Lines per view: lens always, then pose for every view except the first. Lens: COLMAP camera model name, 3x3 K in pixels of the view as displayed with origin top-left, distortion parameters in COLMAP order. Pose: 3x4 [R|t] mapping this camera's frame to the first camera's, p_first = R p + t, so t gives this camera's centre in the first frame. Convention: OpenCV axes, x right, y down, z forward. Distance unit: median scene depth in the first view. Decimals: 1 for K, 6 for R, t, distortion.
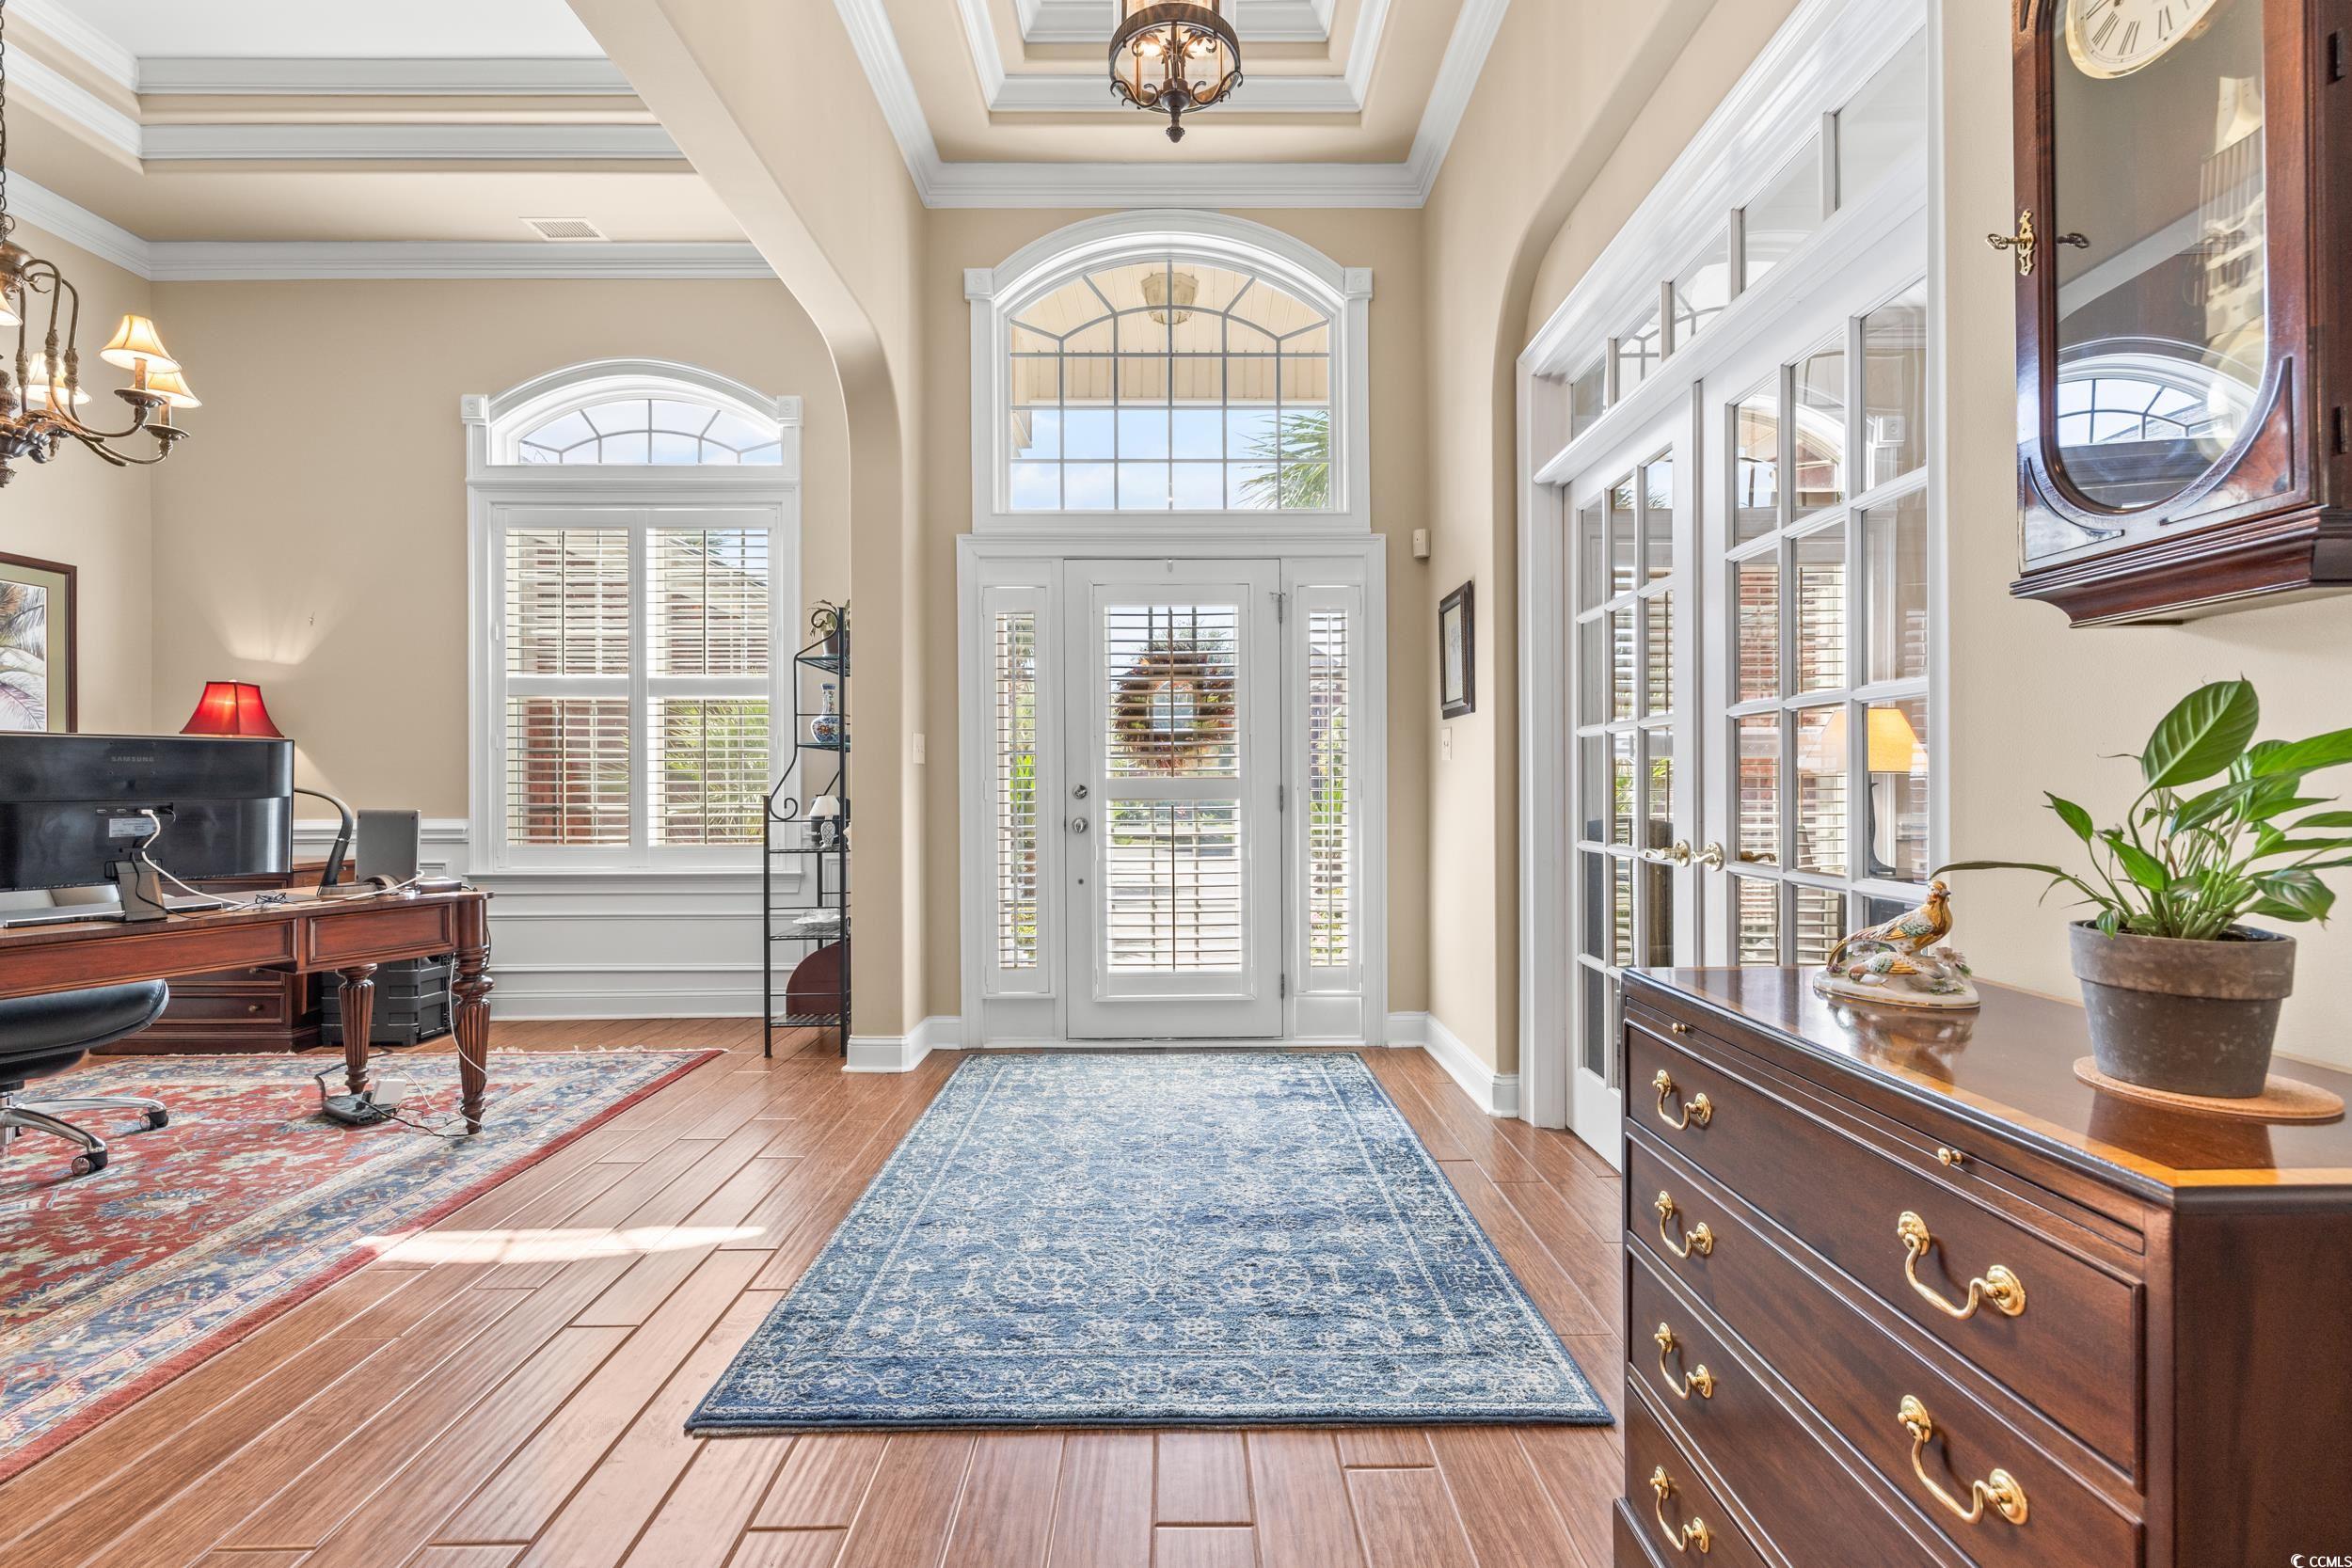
lens RADIAL K [[993.4, 0, 1184.7], [0, 993.4, 789.9], [0, 0, 1]] dist [0.000058, 0.001593]
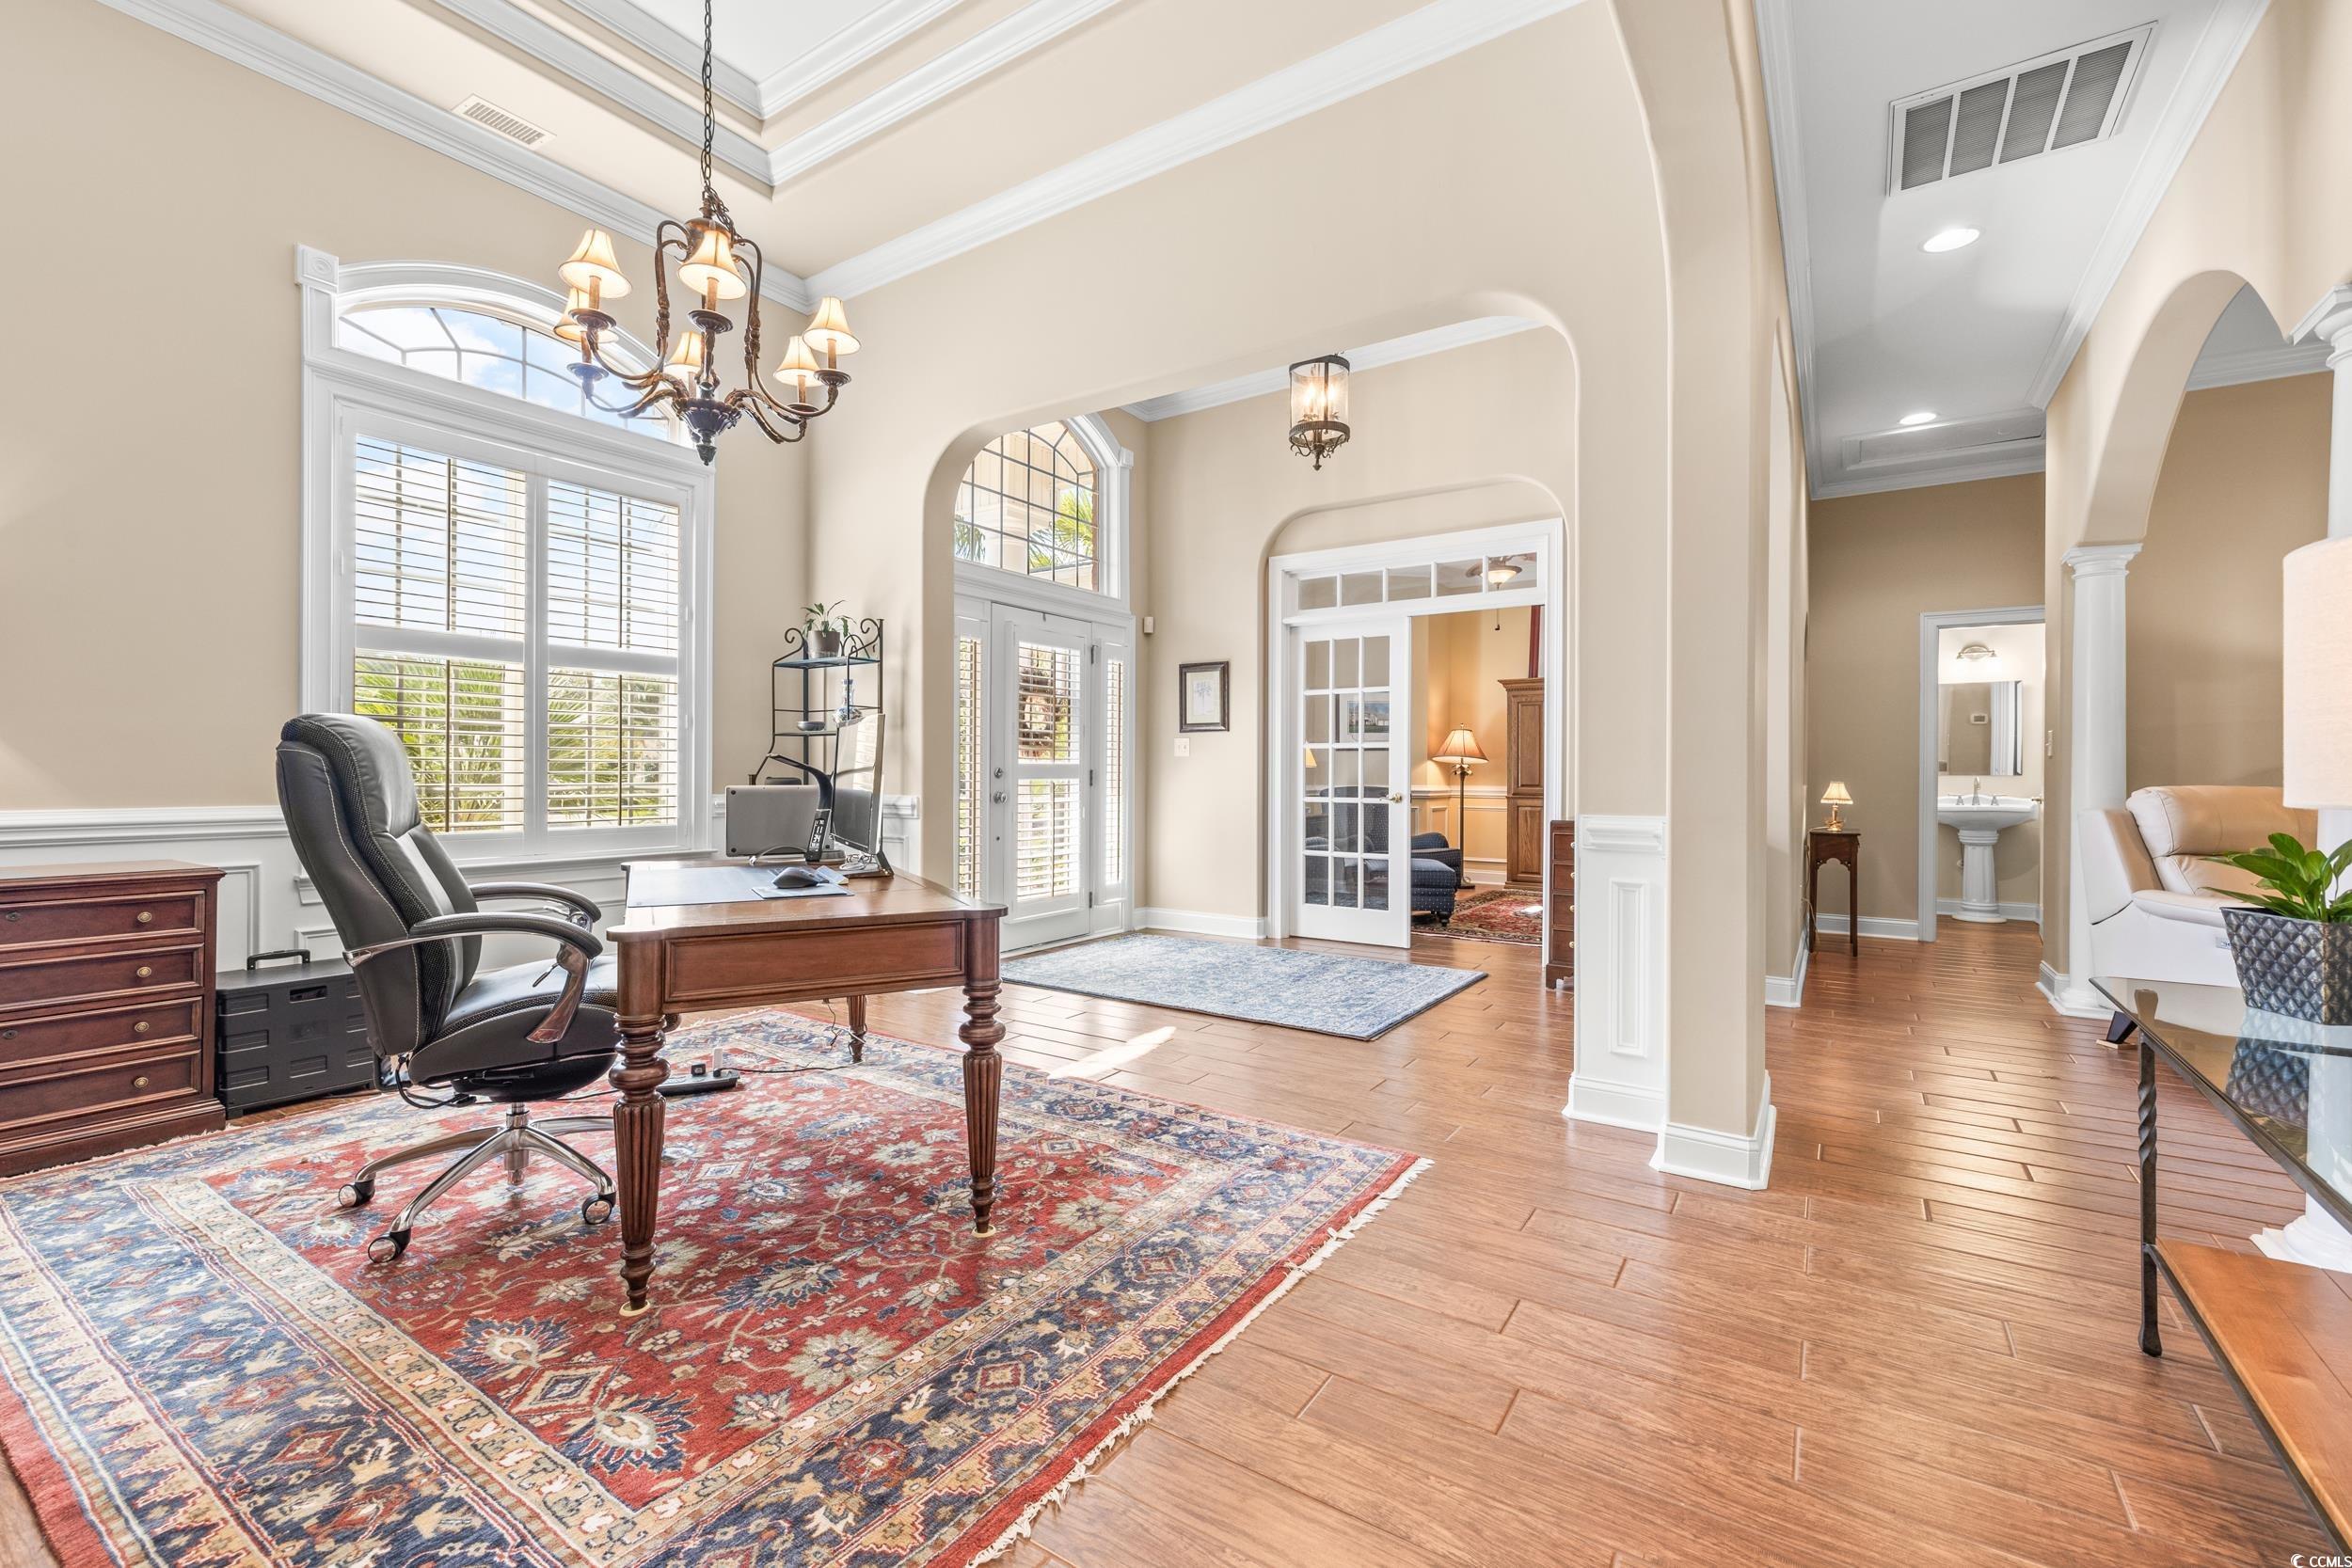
lens RADIAL K [[993.4, 0, 1184.9], [0, 993.4, 777.7], [0, 0, 1]] dist [0.000058, 0.001593]
pose [[0.560013, 0.002289, 0.828481, -1.104675], [-0.004288, 0.999991, 0.000136, 0.007270], [-0.828473, -0.003629, 0.560018, 0.016868]]
